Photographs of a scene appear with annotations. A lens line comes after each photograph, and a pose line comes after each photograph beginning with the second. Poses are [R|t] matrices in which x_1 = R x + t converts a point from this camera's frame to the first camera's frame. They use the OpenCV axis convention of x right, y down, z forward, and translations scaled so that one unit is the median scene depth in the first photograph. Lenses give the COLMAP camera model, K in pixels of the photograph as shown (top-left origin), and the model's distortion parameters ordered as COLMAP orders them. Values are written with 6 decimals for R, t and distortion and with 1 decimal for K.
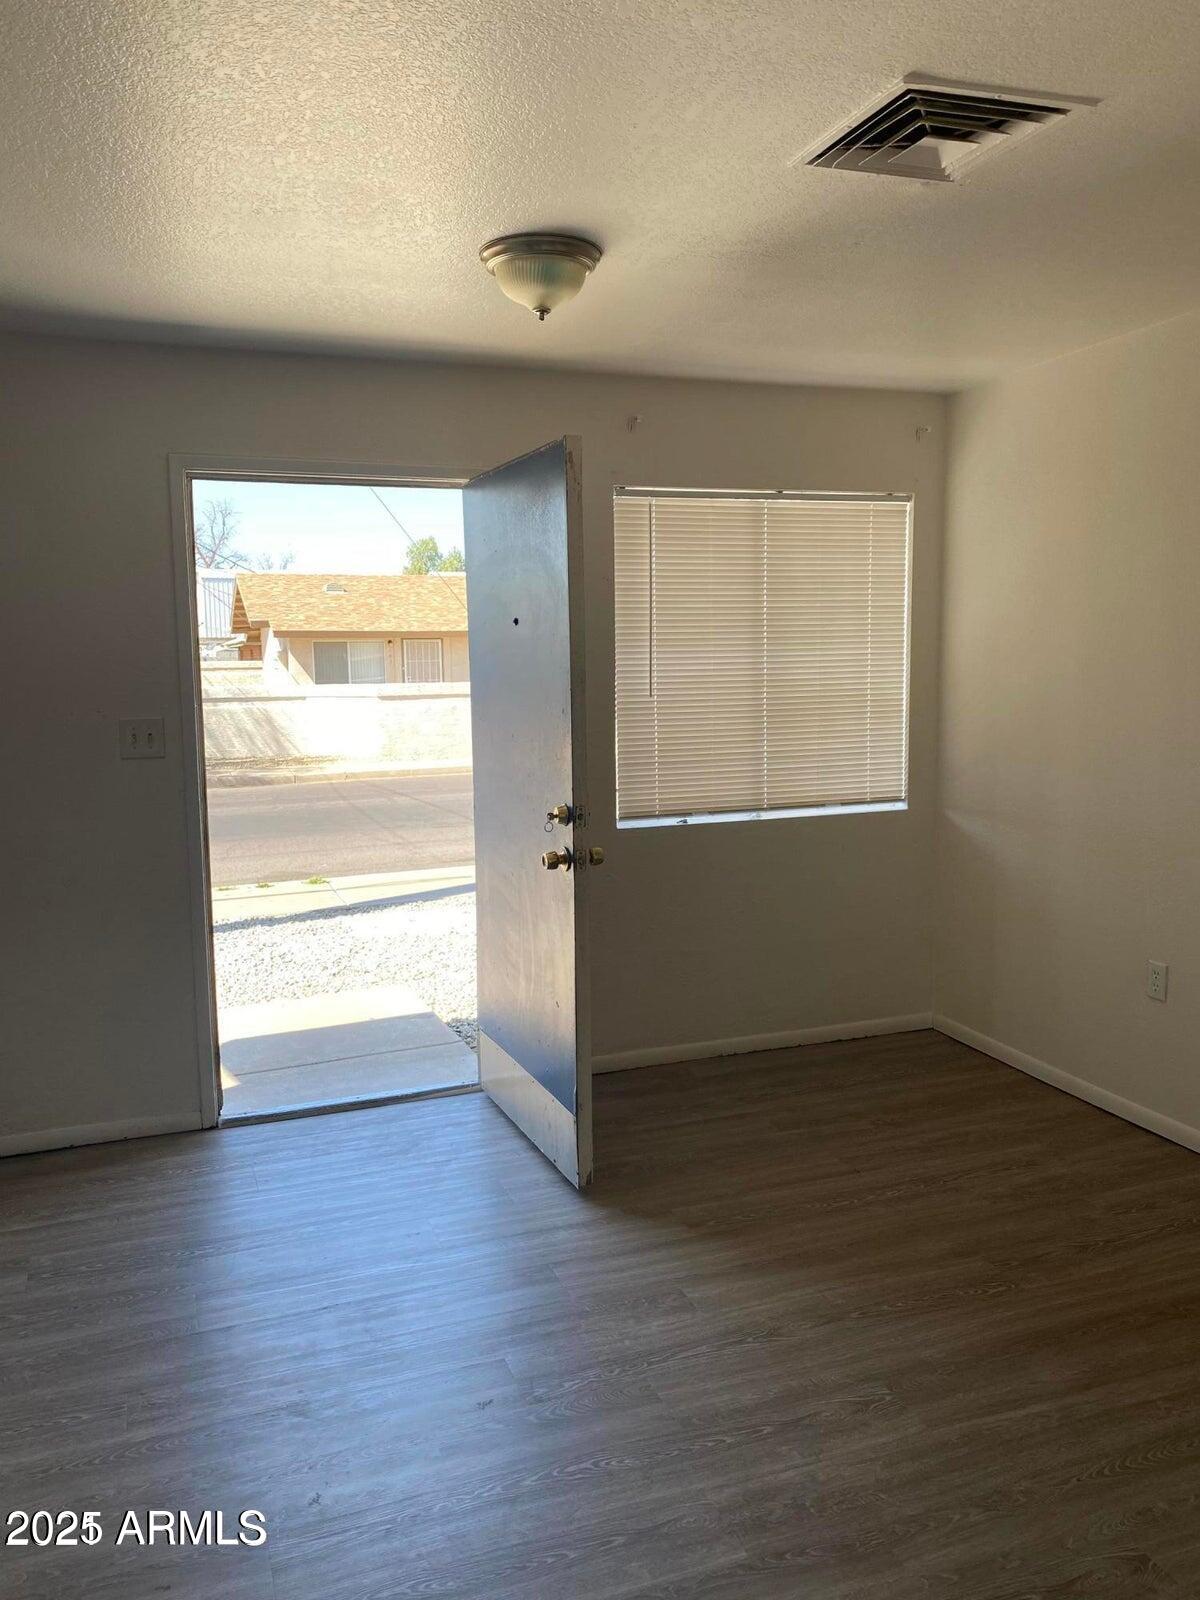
lens RADIAL K [[1227.1, 0, 600.0], [0, 1227.1, 809.2], [0, 0, 1]] dist [0.029564, -0.034726]
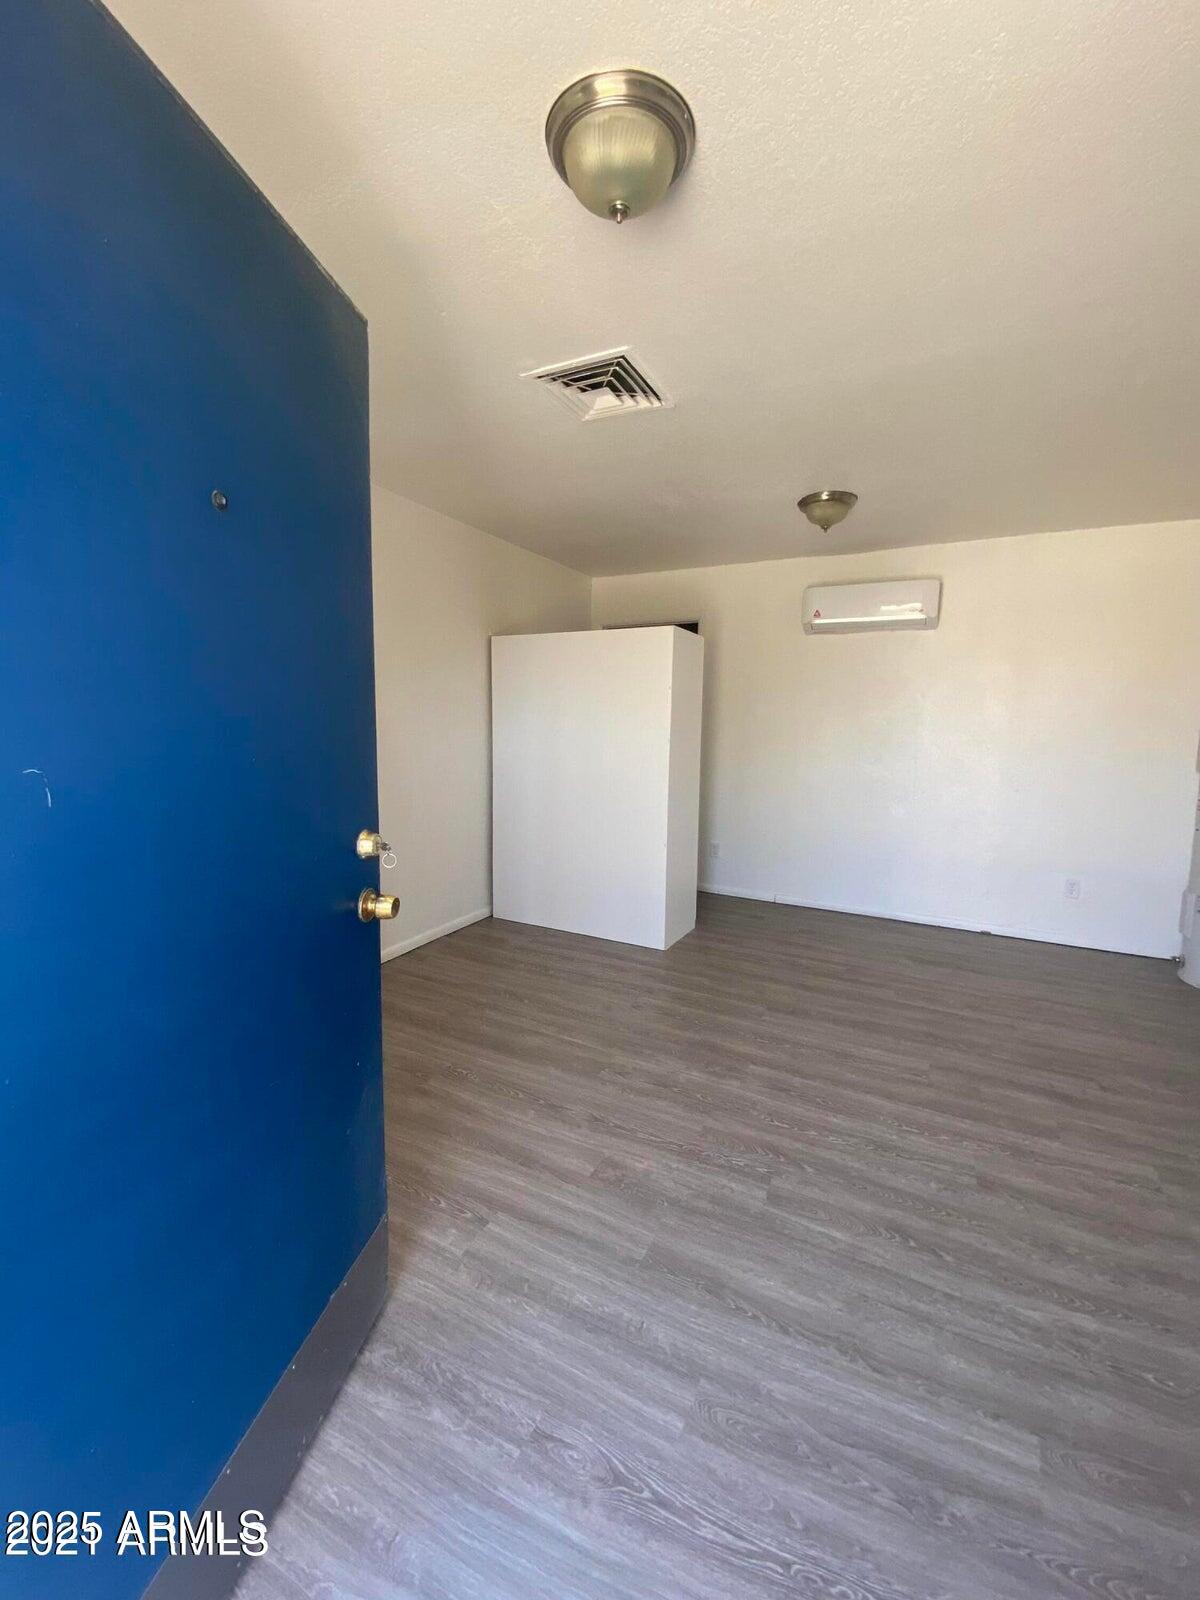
lens RADIAL K [[648.3, 0, 593.7], [0, 648.3, 789.4], [0, 0, 1]] dist [-0.038831, -0.001961]
pose [[-0.665479, -0.074846, 0.742655, -0.418204], [0.093627, 0.978731, 0.182536, -0.111530], [-0.740521, 0.191006, -0.644317, 1.468915]]
